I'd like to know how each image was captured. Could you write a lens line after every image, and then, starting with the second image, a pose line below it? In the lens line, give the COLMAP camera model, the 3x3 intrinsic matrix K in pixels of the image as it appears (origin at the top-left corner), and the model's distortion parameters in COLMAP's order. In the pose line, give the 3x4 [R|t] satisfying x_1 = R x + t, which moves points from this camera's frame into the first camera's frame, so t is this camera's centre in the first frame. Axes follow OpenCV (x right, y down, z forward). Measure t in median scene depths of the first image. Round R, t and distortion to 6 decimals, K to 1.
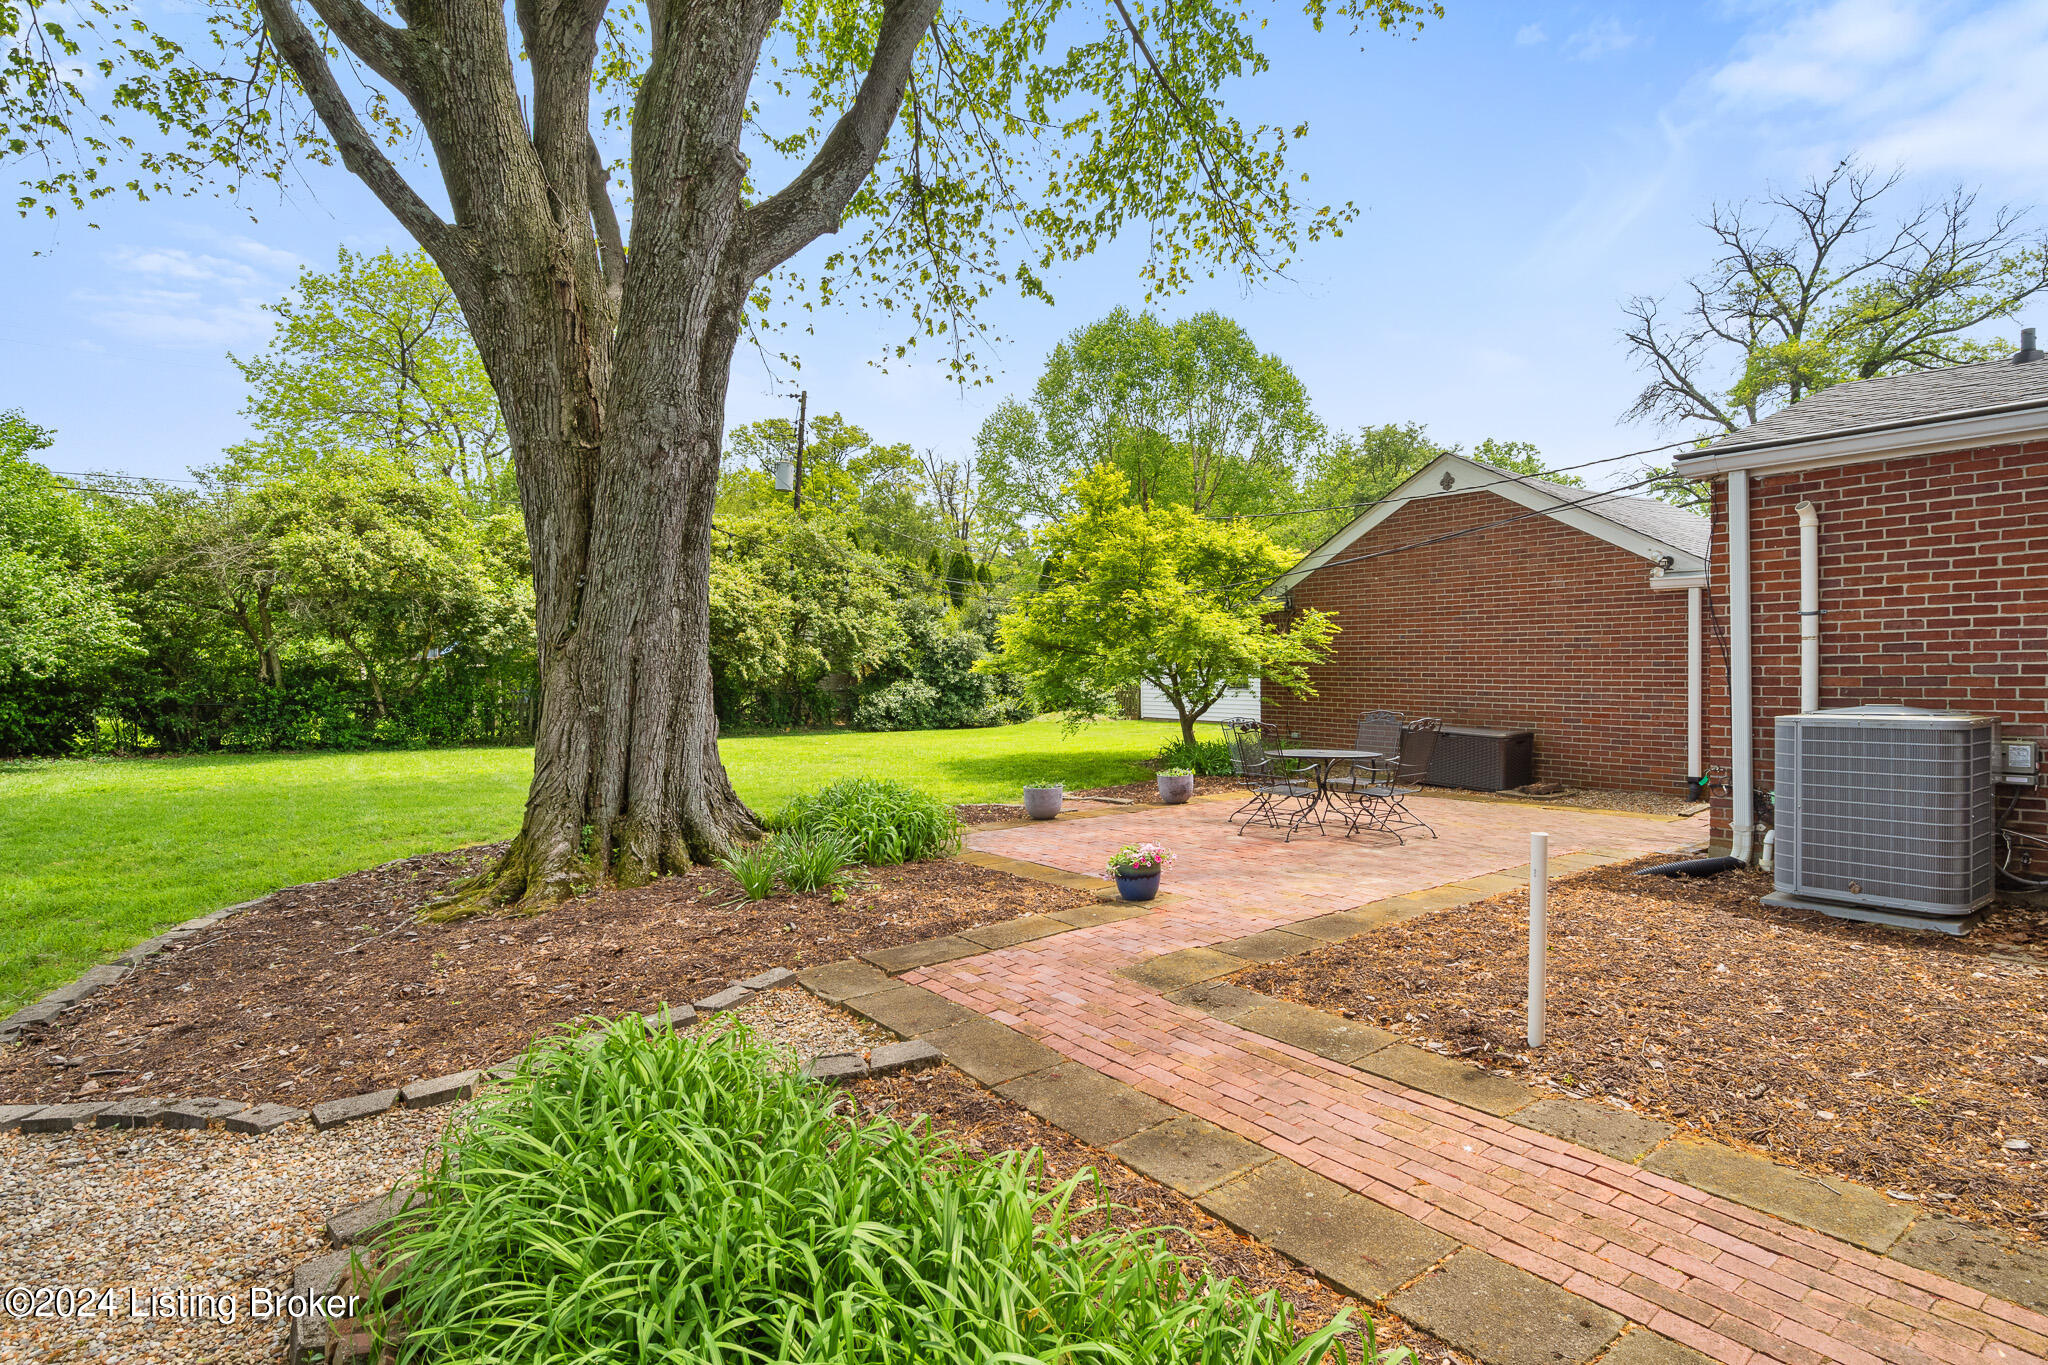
lens RADIAL K [[971.0, 0, 1017.4], [0, 971.0, 682.5], [0, 0, 1]] dist [-0.003031, -0.000715]
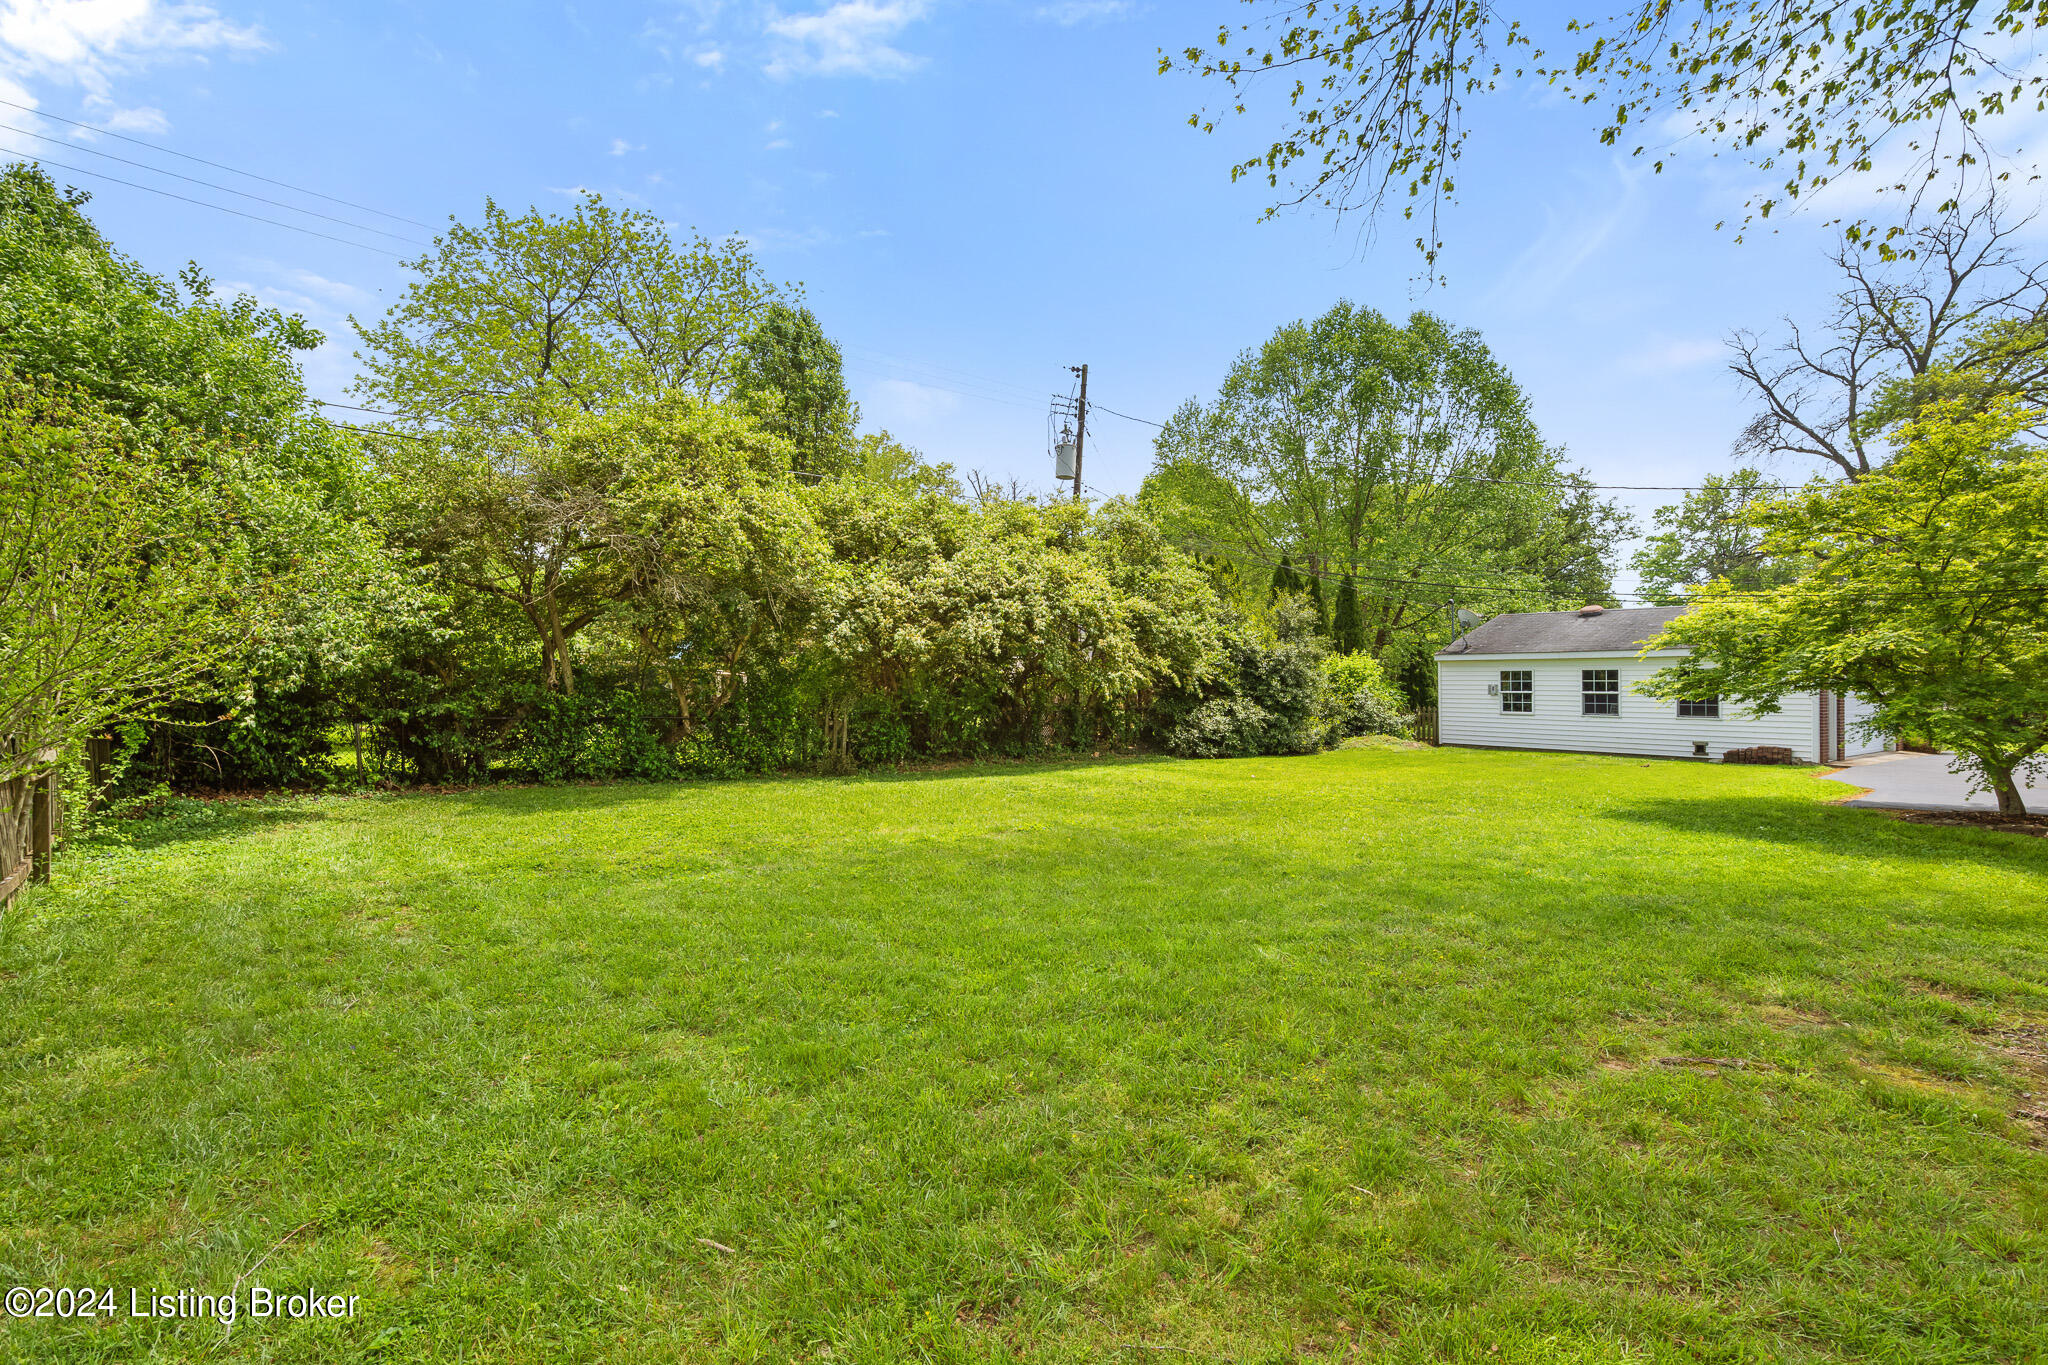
lens RADIAL K [[913.8, 0, 1031.0], [0, 913.8, 691.0], [0, 0, 1]] dist [-0.002344, -0.000002]
pose [[0.998669, 0.015059, 0.049325, -0.247743], [-0.014555, 0.999838, -0.010544, 0.001615], [-0.049476, 0.009812, 0.998727, 0.151451]]
